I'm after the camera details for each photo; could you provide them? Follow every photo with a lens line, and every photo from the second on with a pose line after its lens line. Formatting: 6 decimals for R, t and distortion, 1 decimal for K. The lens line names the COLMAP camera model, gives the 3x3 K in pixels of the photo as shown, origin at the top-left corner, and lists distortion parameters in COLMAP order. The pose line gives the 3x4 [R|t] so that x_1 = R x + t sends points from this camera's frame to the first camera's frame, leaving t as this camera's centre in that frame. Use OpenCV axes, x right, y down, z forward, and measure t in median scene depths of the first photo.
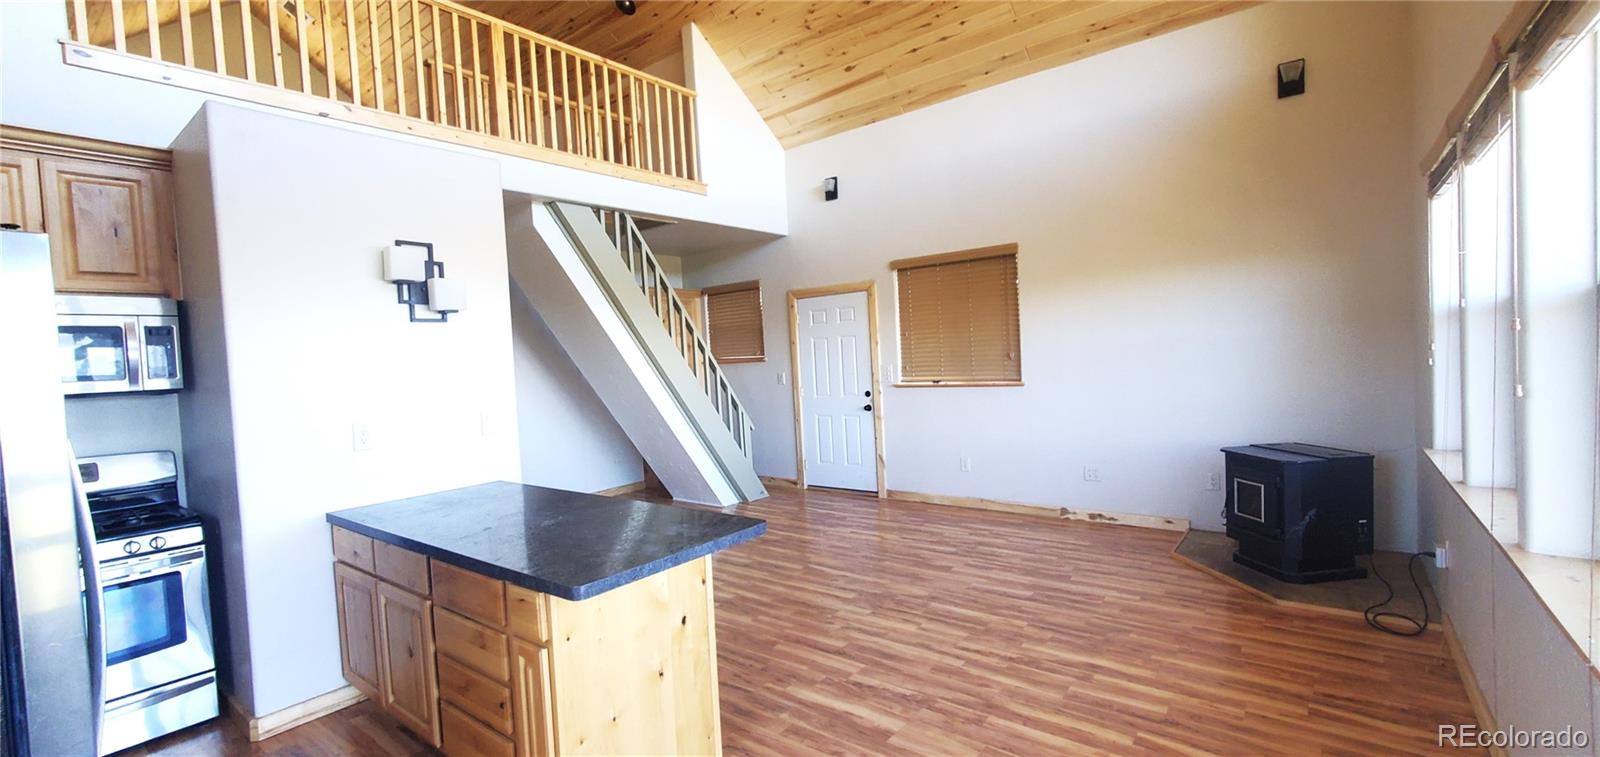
lens RADIAL K [[641.5, 0, 800.0], [0, 641.5, 378.5], [0, 0, 1]] dist [0.000515, 0.000108]
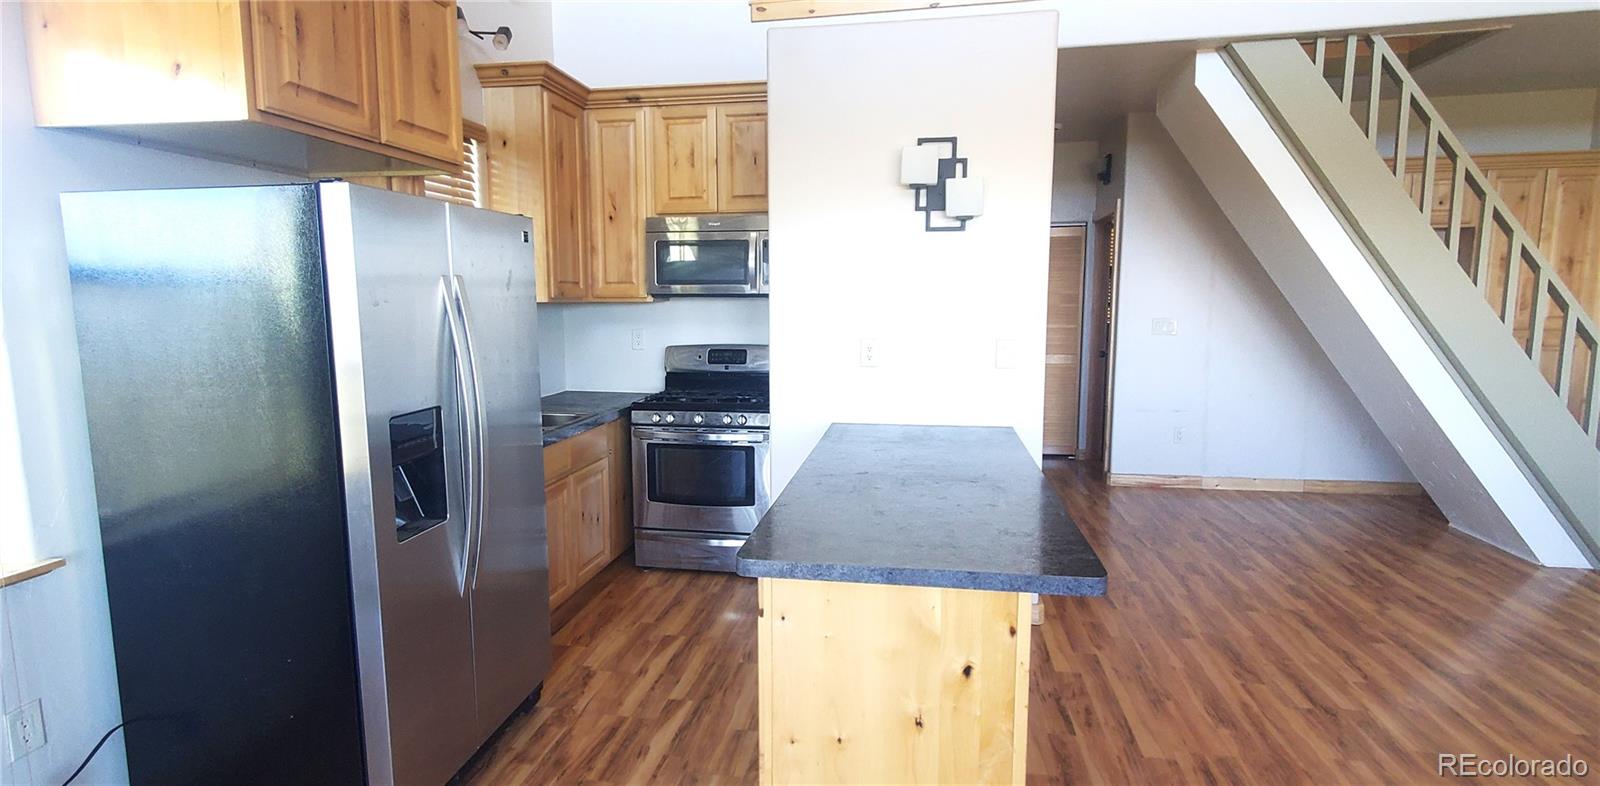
lens RADIAL K [[786.1, 0, 800.0], [0, 786.1, 393.0], [0, 0, 1]] dist [-0.000313, 0.014171]
pose [[0.484454, 0.157744, -0.860477, 0.273824], [-0.051868, 0.987058, 0.151747, -0.022484], [0.873278, -0.028883, 0.486366, 0.299241]]
